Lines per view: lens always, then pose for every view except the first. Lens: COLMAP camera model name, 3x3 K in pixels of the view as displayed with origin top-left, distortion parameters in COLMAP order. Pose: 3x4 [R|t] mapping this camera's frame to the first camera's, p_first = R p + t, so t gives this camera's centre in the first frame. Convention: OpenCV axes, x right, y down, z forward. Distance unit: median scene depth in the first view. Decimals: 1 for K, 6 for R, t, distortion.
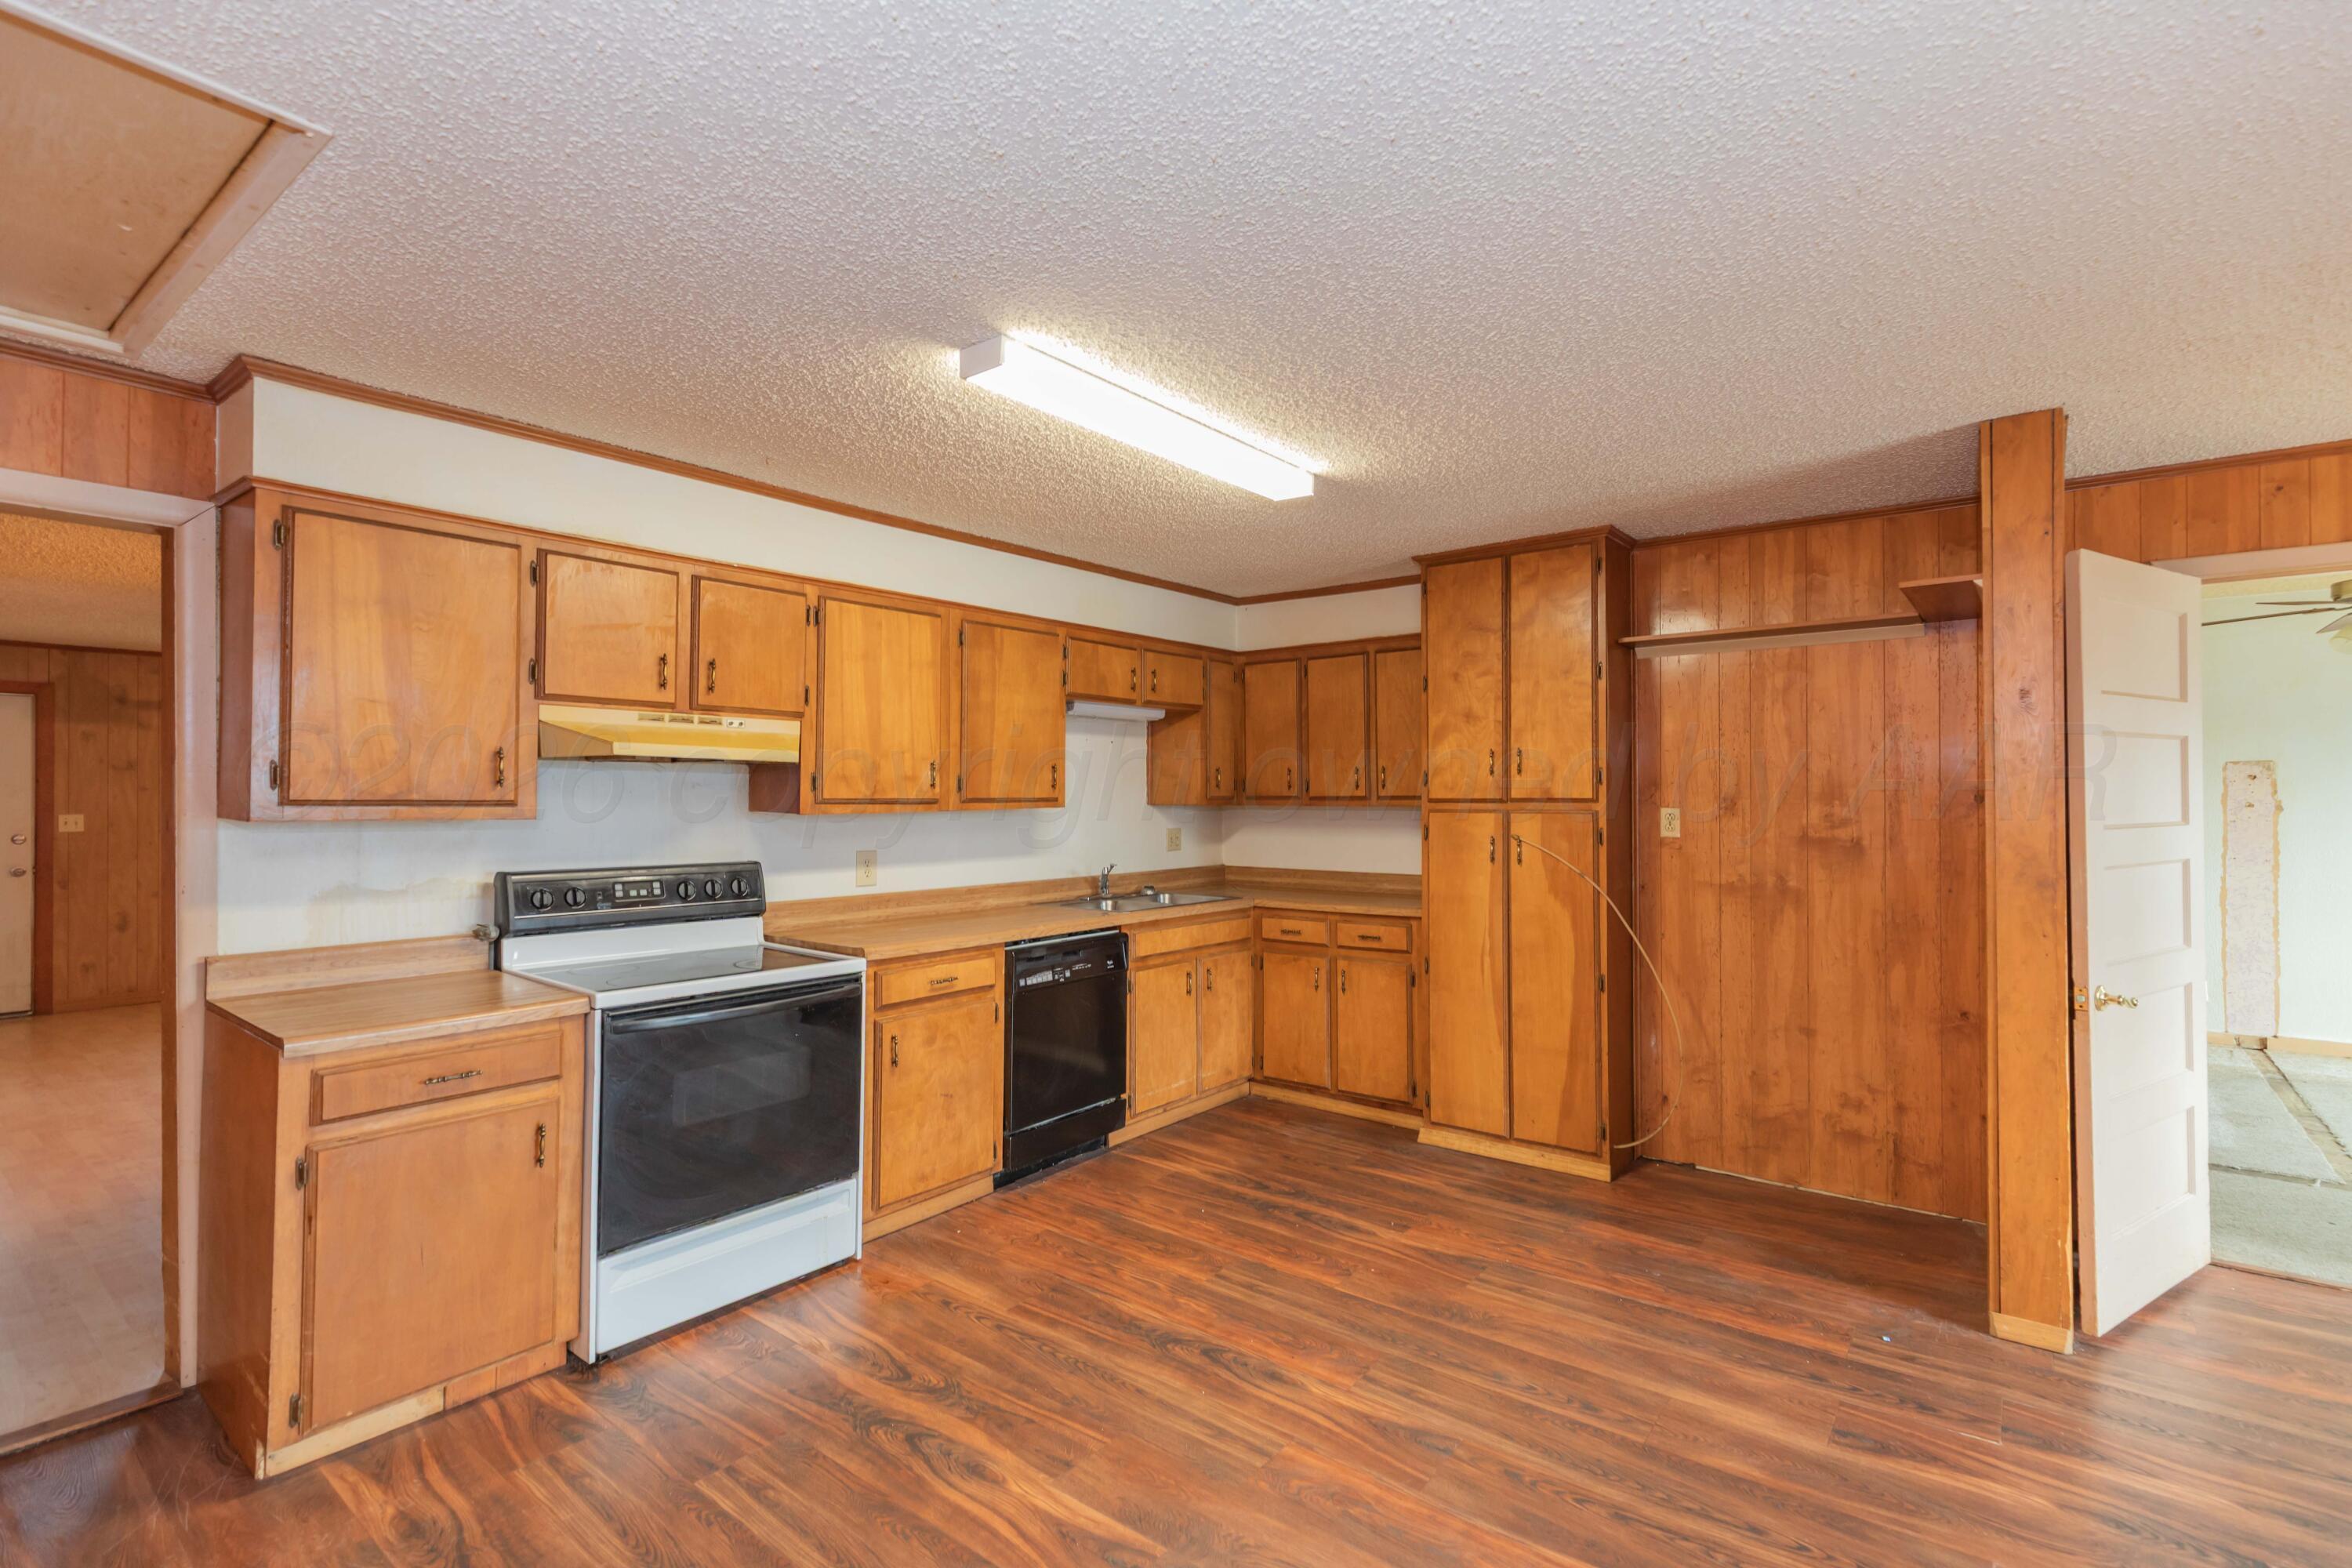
lens RADIAL K [[1070.0, 0, 1205.0], [0, 1070.0, 783.7], [0, 0, 1]] dist [0.007021, -0.002354]
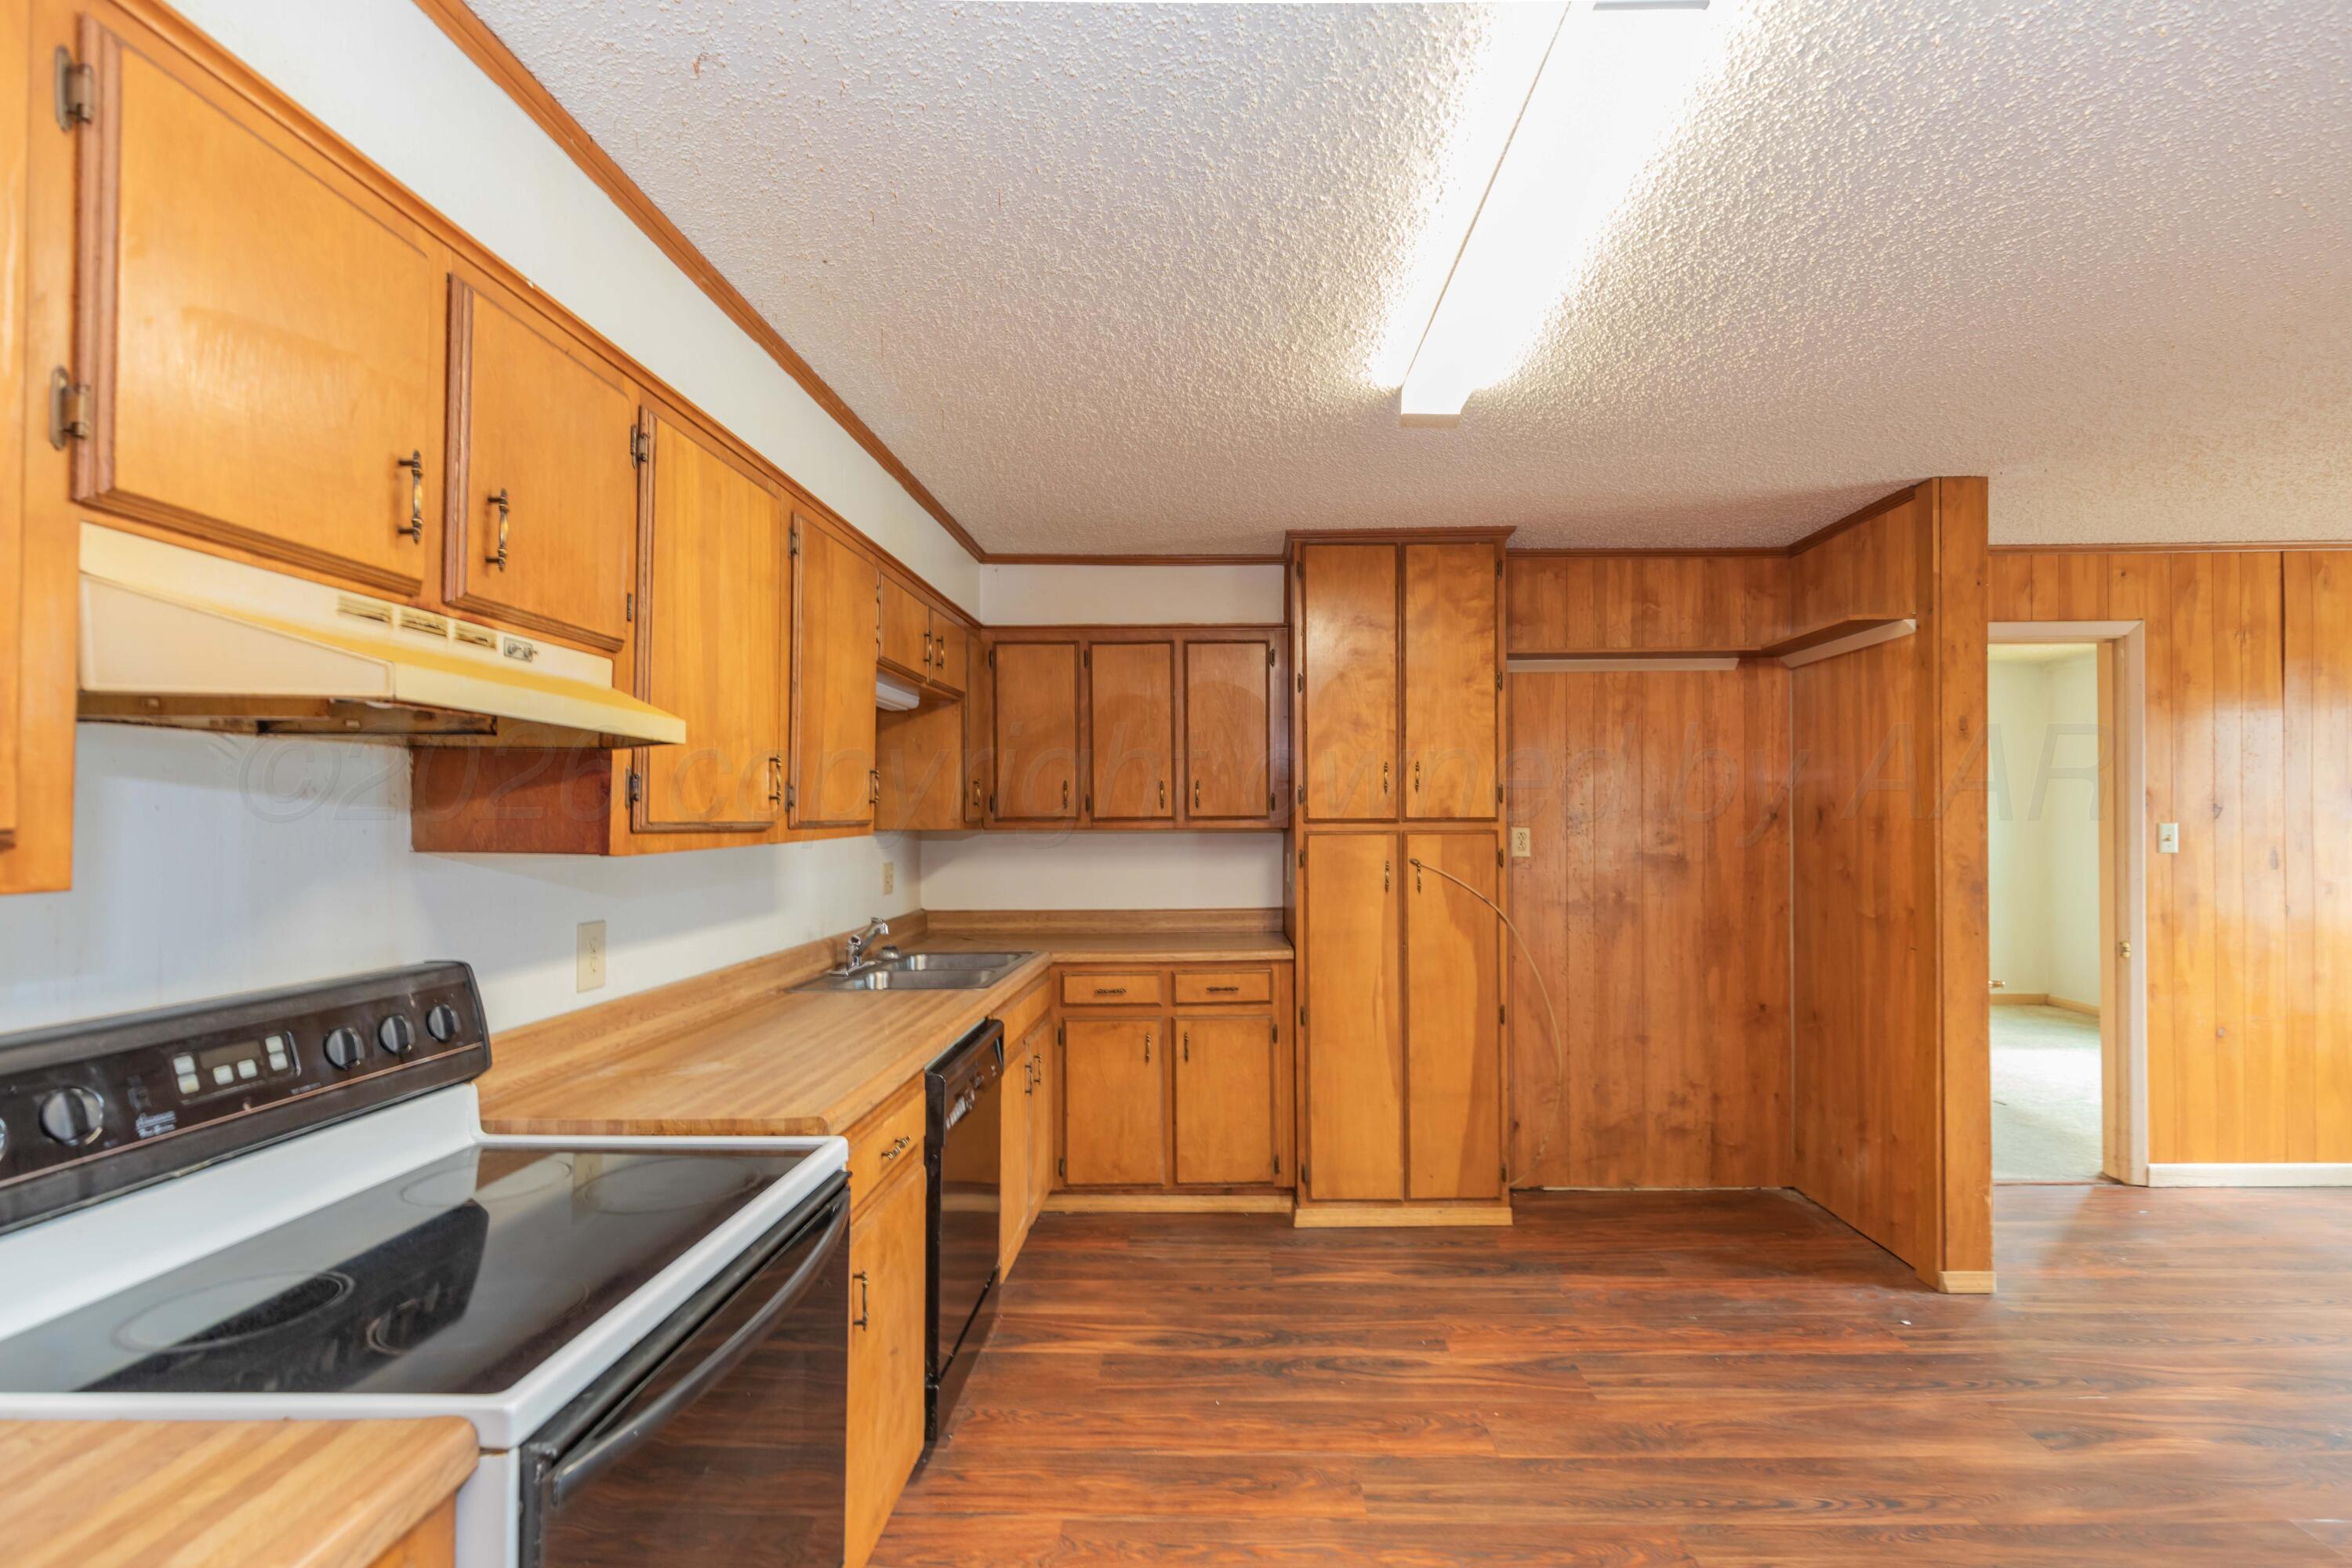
lens RADIAL K [[1070.0, 0, 1207.3], [0, 1070.0, 811.9], [0, 0, 1]] dist [0.007021, -0.002354]
pose [[0.798524, -0.000101, 0.601963, -0.445250], [-0.001823, 0.999995, 0.002586, 0.007403], [-0.601960, -0.003162, 0.798520, 0.452659]]
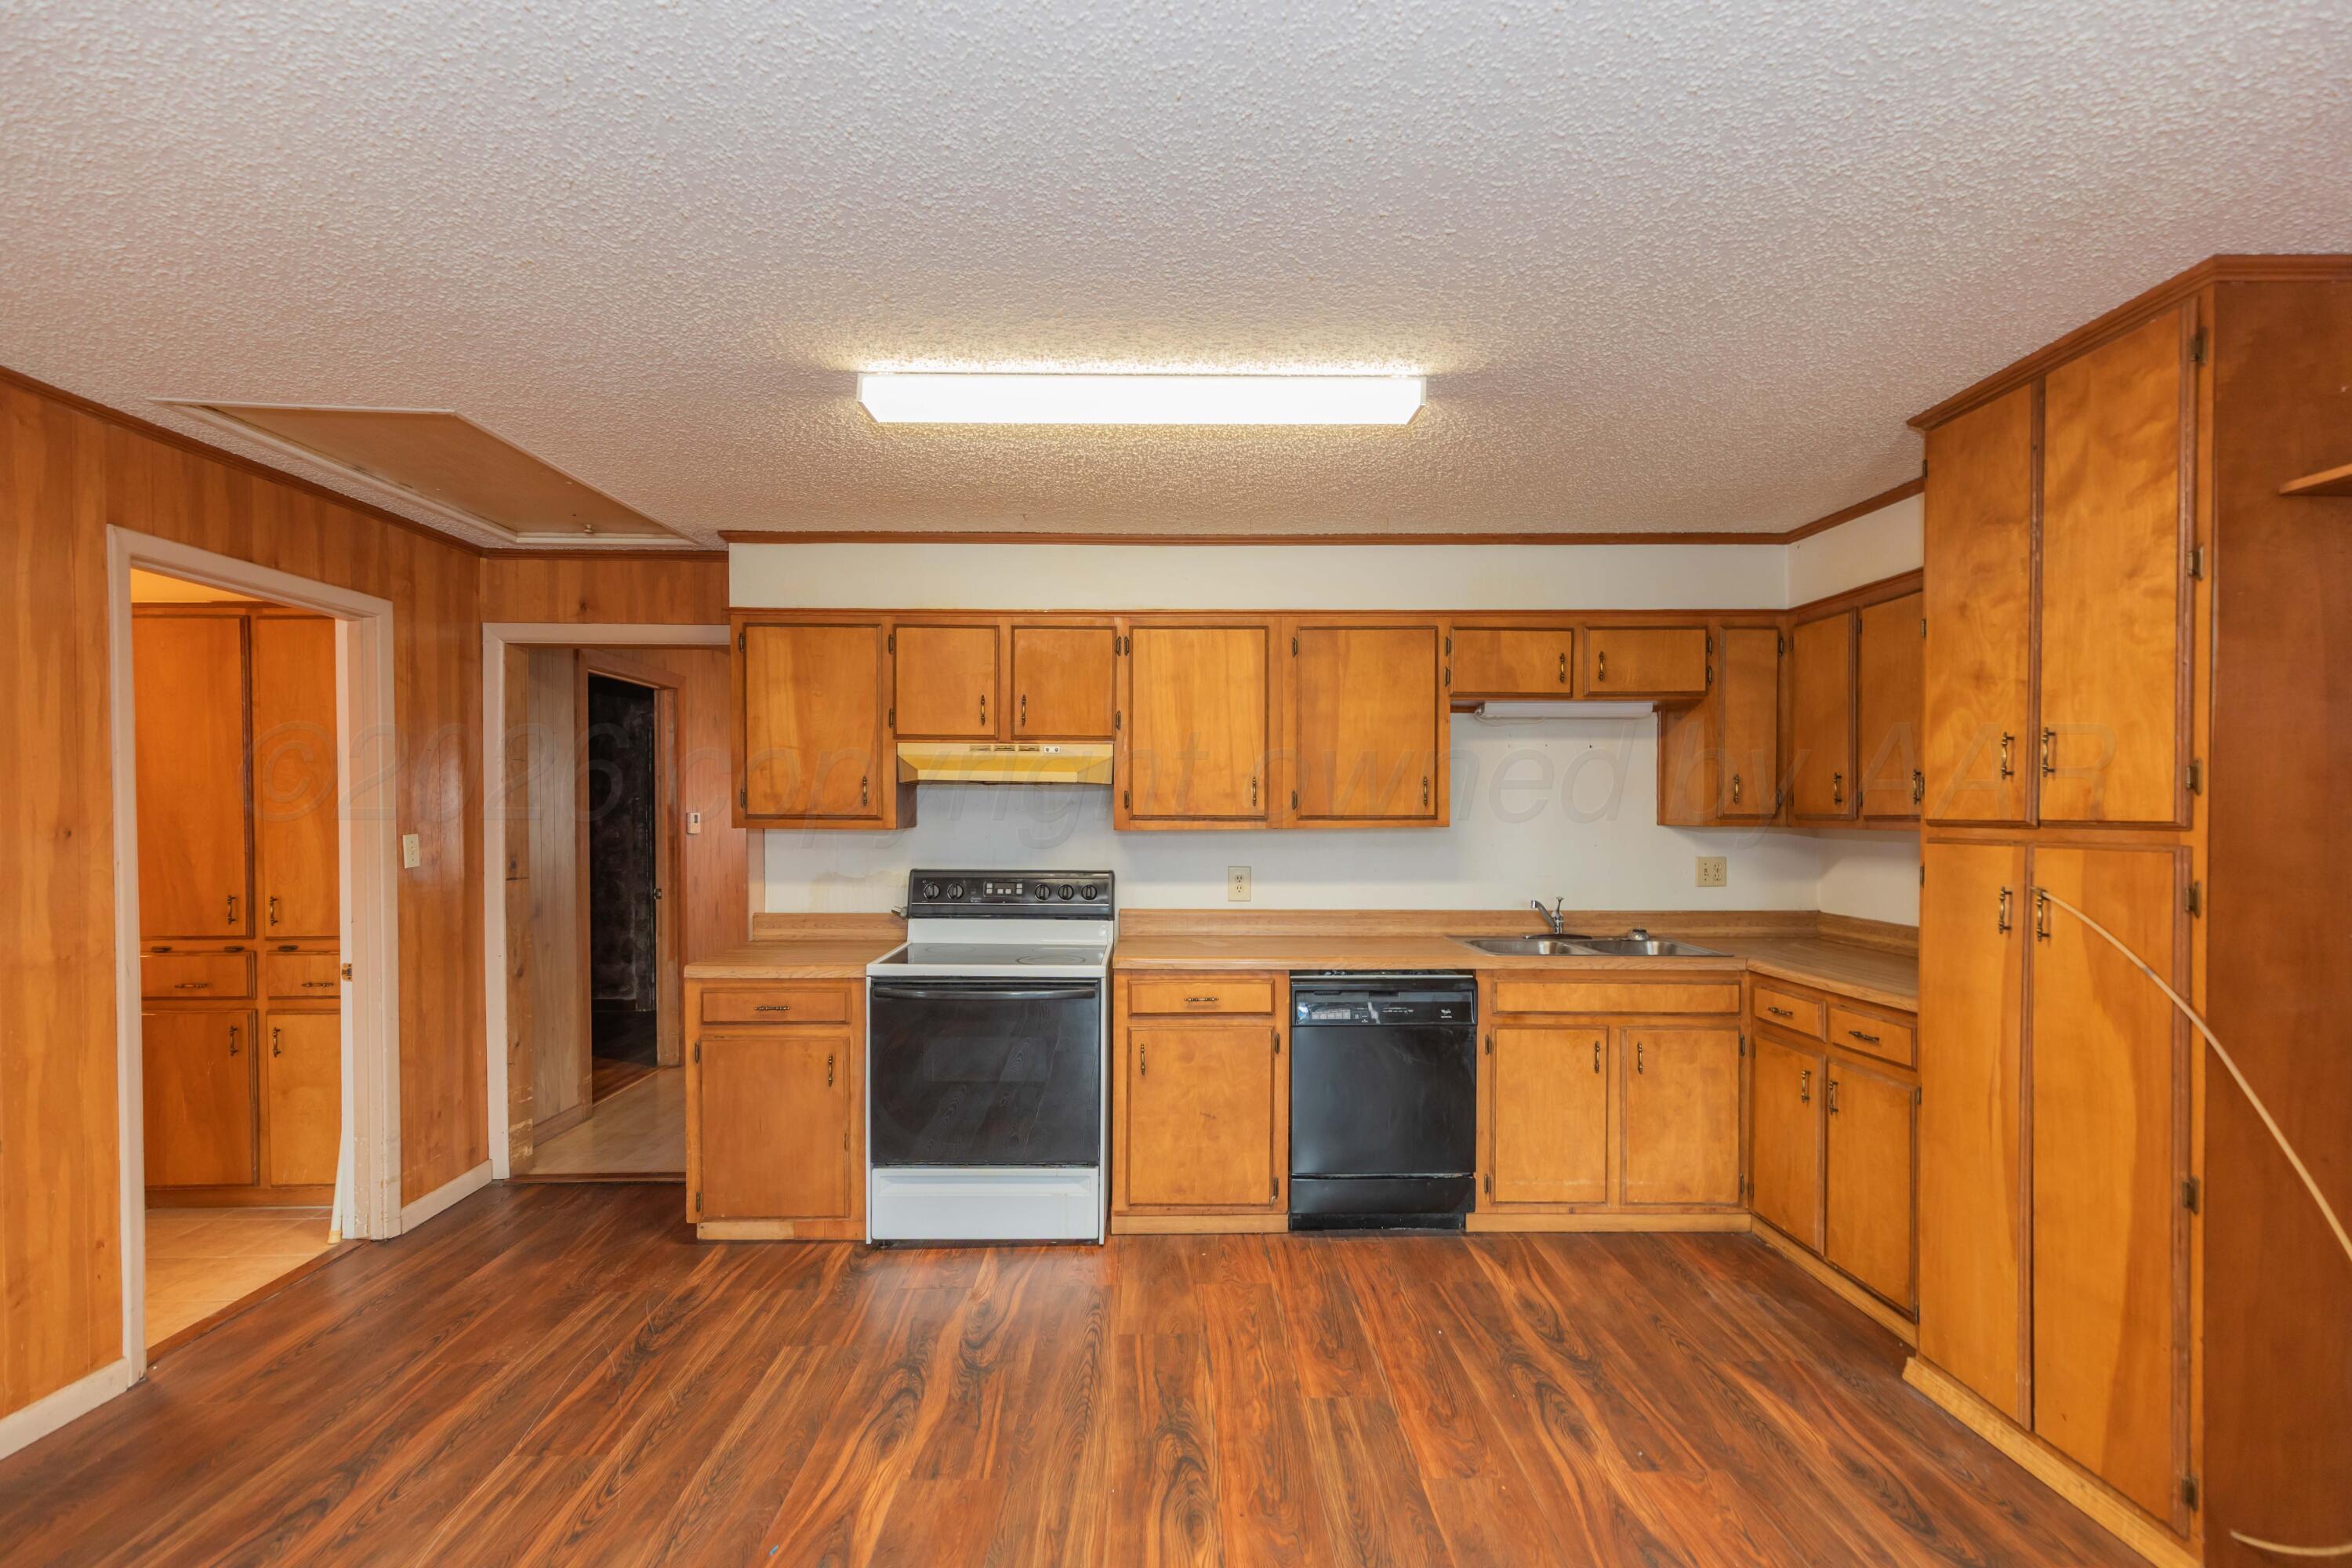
lens RADIAL K [[1070.0, 0, 1174.0], [0, 1070.0, 827.9], [0, 0, 1]] dist [0.007021, -0.002354]
pose [[0.624646, 0.013749, -0.780787, 0.512089], [0.006065, 0.999729, 0.022457, 0.002638], [0.780884, -0.018763, 0.624394, 0.361531]]
